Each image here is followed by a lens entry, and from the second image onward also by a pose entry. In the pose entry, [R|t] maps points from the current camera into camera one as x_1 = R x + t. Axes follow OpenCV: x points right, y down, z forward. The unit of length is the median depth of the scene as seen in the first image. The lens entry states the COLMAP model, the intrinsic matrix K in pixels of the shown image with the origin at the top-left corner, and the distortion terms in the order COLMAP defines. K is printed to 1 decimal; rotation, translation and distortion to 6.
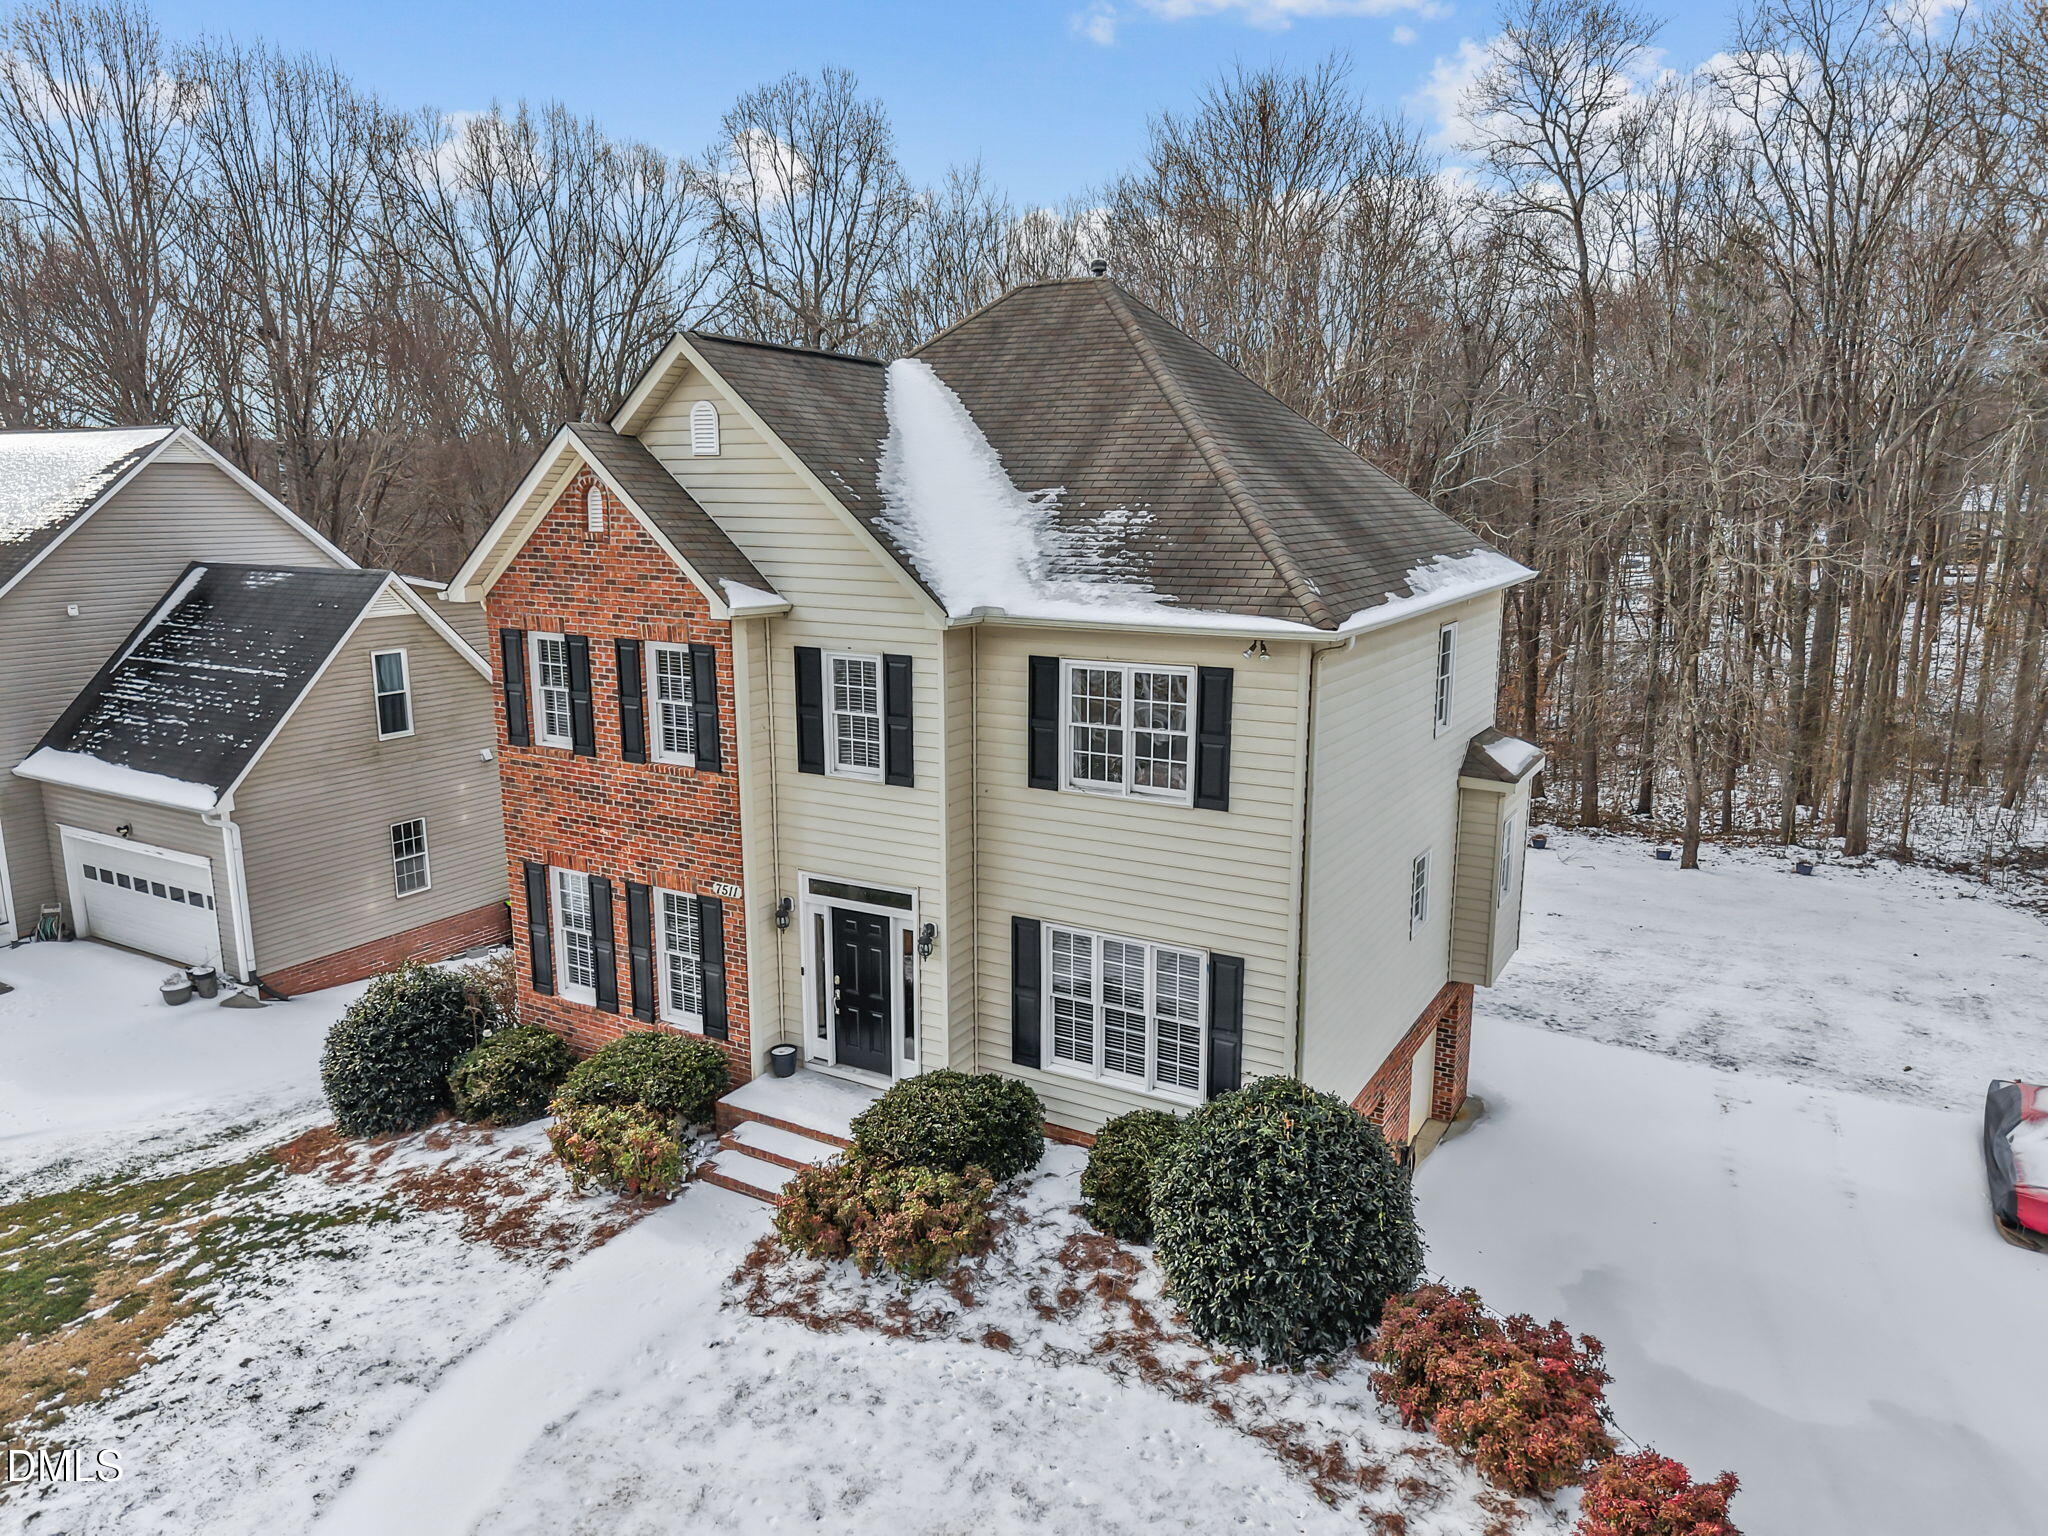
lens RADIAL K [[1373.5, 0, 1022.3], [0, 1373.5, 772.3], [0, 0, 1]] dist [0.018854, -0.016039]
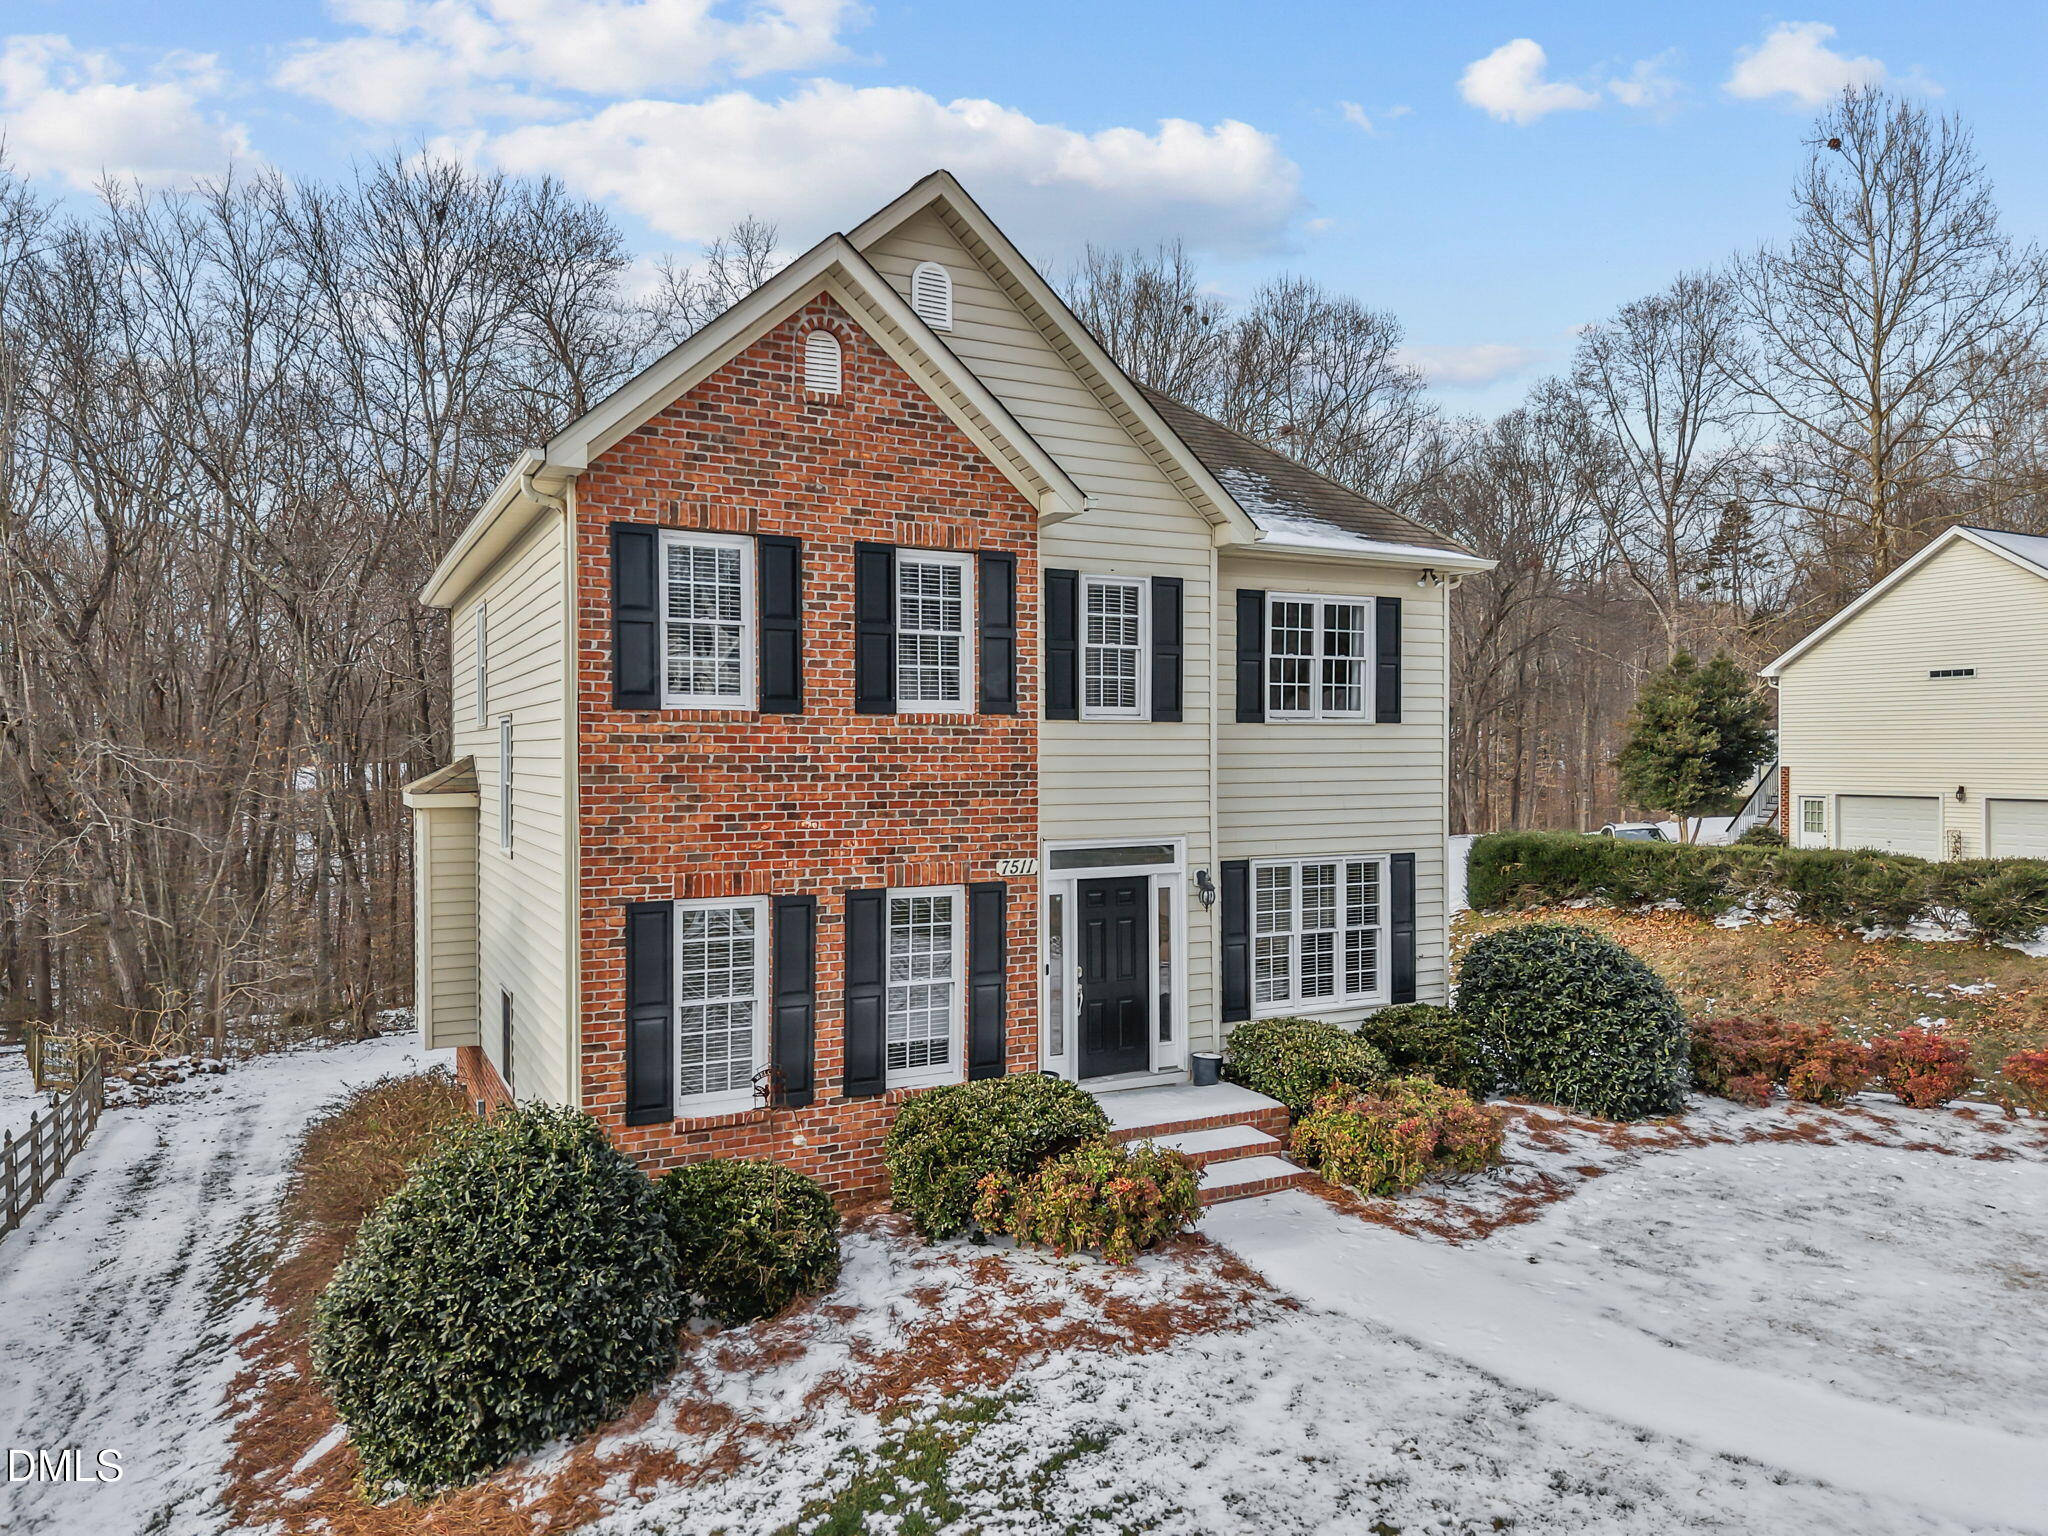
lens RADIAL K [[1373.5, 0, 1023.3], [0, 1373.5, 770.0], [0, 0, 1]] dist [0.018854, -0.016039]
pose [[0.531009, -0.012171, 0.847279, -0.905063], [0.178612, 0.979039, -0.097877, 0.112563], [-0.828328, 0.203308, 0.522053, 0.601276]]
